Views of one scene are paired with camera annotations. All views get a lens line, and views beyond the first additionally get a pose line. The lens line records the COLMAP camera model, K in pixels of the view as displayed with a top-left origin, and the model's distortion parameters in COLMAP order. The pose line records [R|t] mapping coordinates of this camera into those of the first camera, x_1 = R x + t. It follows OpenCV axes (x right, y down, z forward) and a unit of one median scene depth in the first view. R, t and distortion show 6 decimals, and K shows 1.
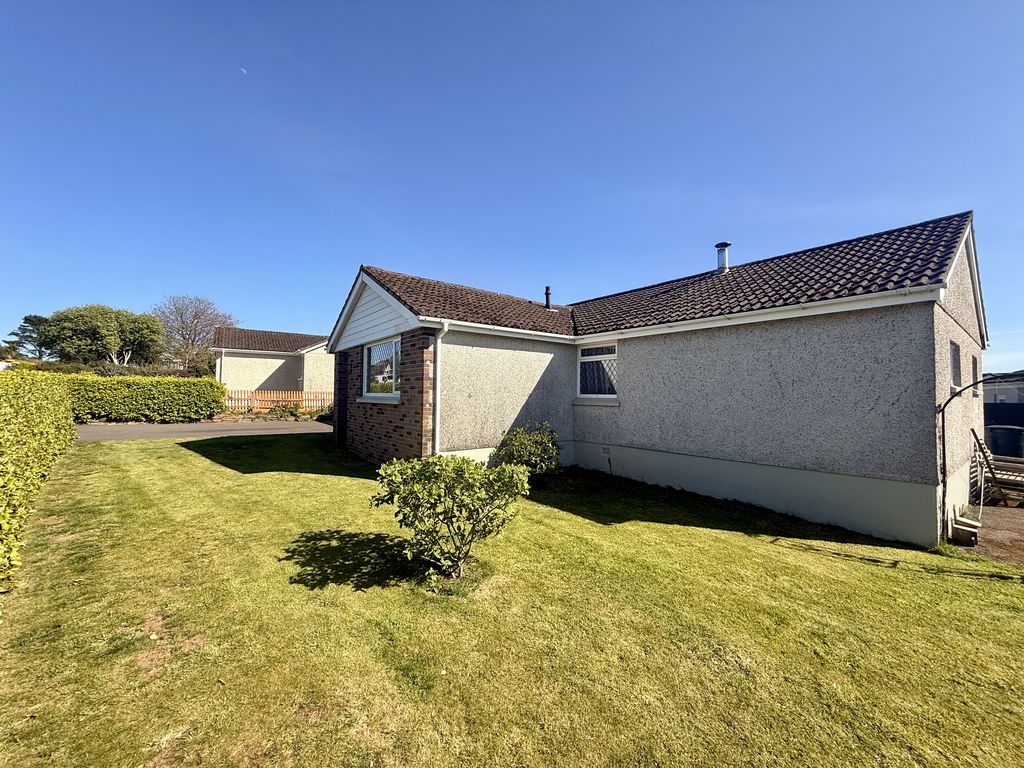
lens RADIAL K [[406.9, 0, 510.4], [0, 406.9, 383.2], [0, 0, 1]] dist [0.001542, -0.000120]
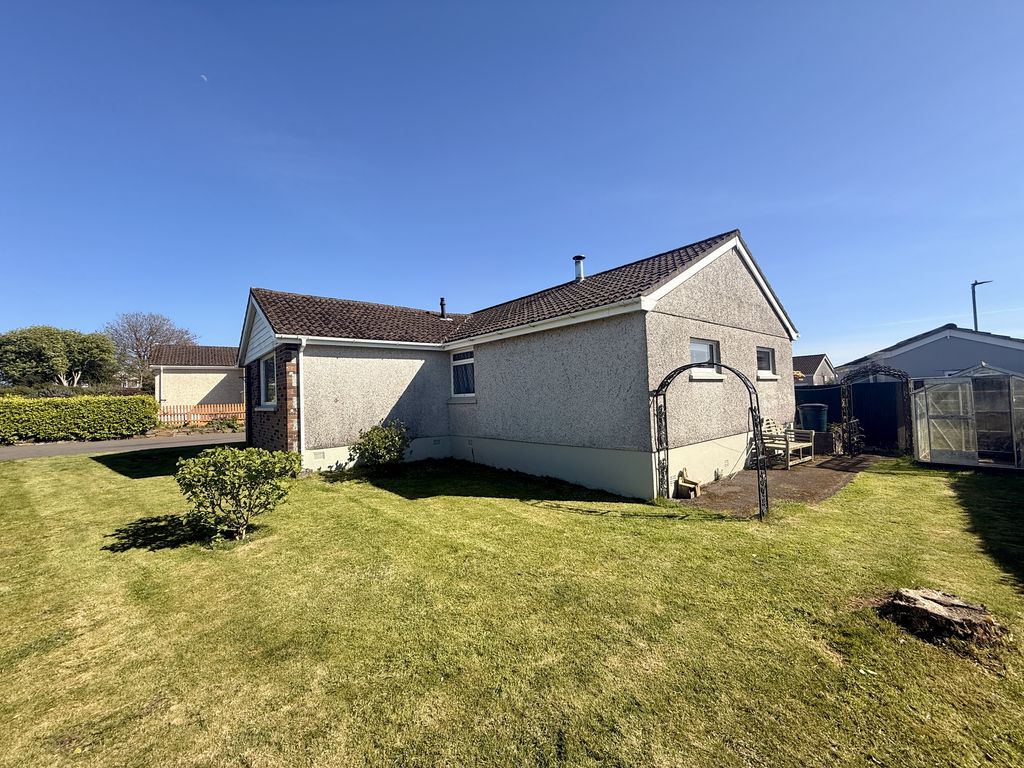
lens RADIAL K [[406.9, 0, 509.5], [0, 406.9, 383.2], [0, 0, 1]] dist [0.001542, -0.000120]
pose [[0.998022, -0.046357, 0.042460, 0.365813], [0.046551, 0.998909, -0.003584, 0.010015], [-0.042247, 0.005553, 0.999092, -0.182223]]
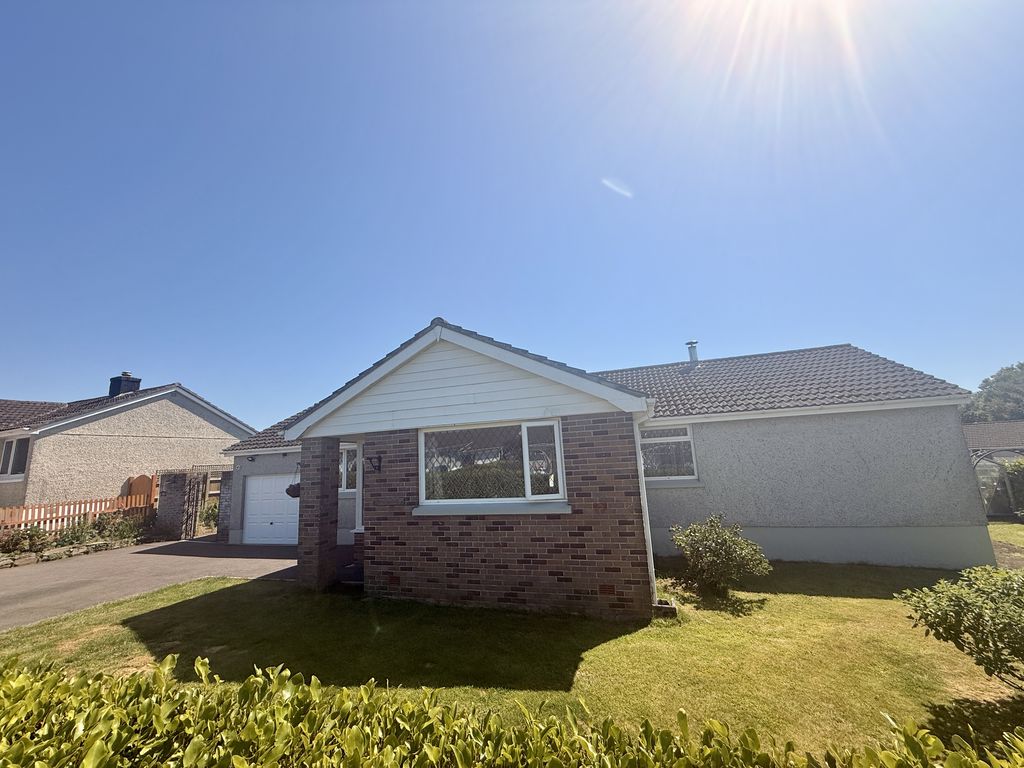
lens RADIAL K [[406.9, 0, 509.8], [0, 406.9, 384.9], [0, 0, 1]] dist [0.001542, -0.000120]
pose [[0.821463, 0.047372, 0.568290, -0.860922], [0.044910, 0.988074, -0.147282, -0.080676], [-0.568490, 0.146509, 0.809540, 0.469120]]
